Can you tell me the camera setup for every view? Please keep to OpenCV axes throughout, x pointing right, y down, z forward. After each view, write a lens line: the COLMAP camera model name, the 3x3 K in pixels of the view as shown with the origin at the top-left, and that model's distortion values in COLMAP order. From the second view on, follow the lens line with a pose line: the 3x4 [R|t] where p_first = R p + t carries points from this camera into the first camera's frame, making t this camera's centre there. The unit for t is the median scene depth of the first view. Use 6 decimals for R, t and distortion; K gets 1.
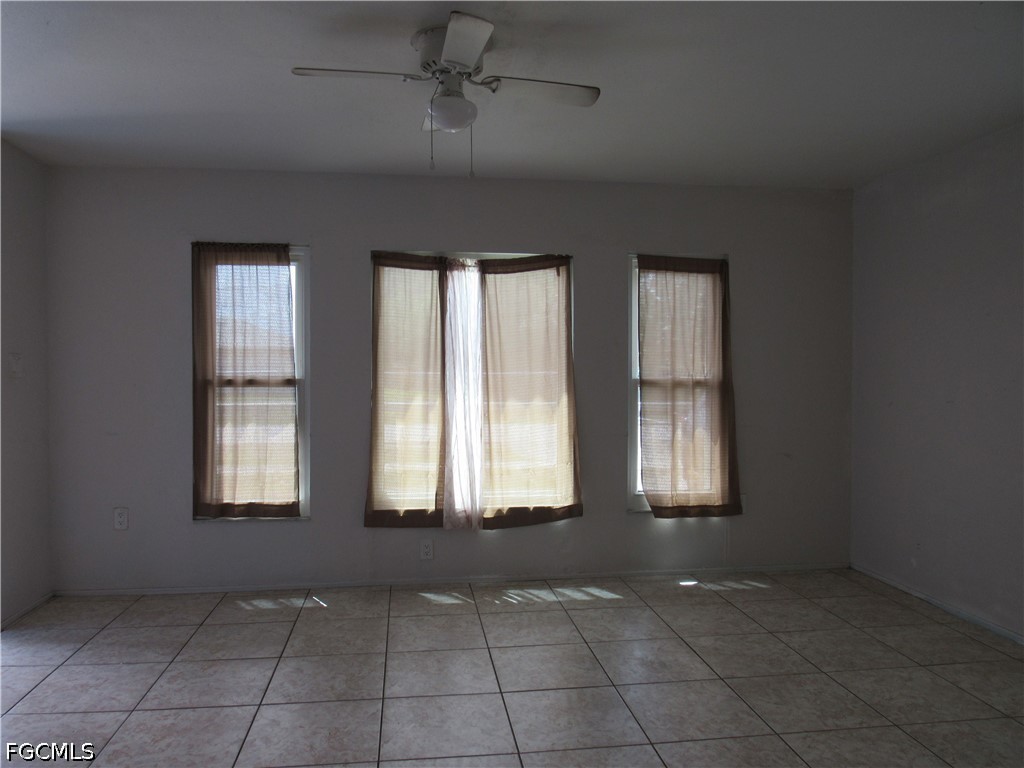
lens RADIAL K [[739.3, 0, 512.0], [0, 739.3, 384.0], [0, 0, 1]] dist [0.032527, 0.001096]
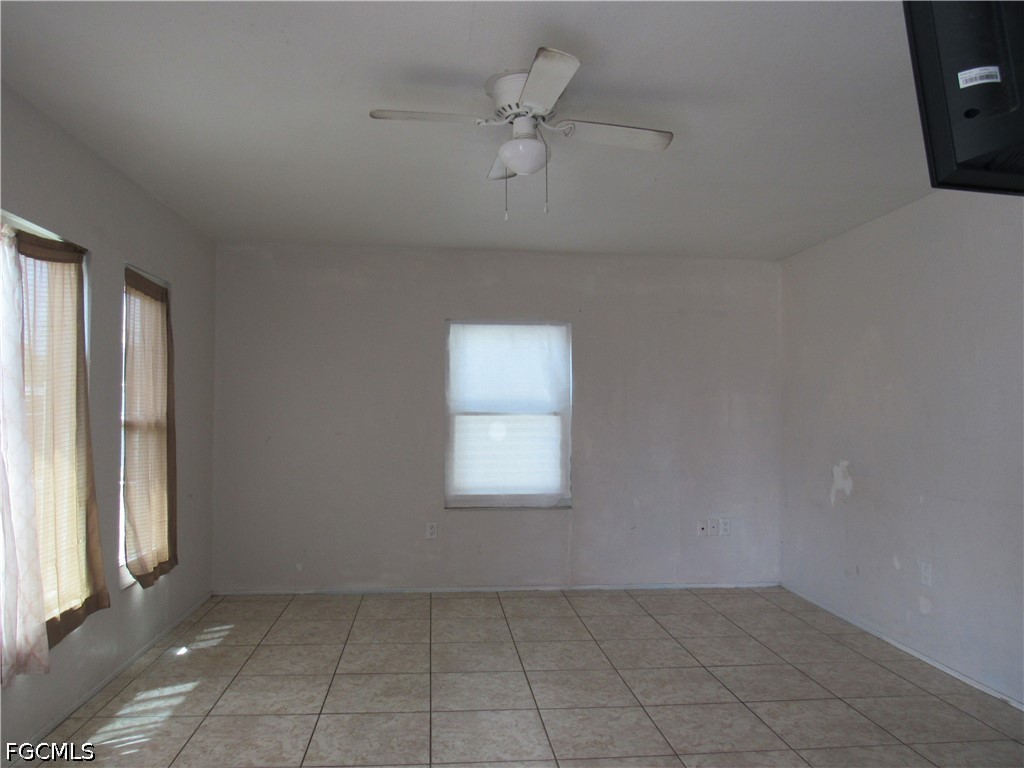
lens RADIAL K [[725.0, 0, 512.0], [0, 725.0, 384.0], [0, 0, 1]] dist [-0.027383, -0.011368]
pose [[0.056364, 0.034551, 0.997812, -0.646089], [0.013904, 0.999277, -0.035388, -0.014094], [-0.998313, 0.015868, 0.055843, 0.597291]]
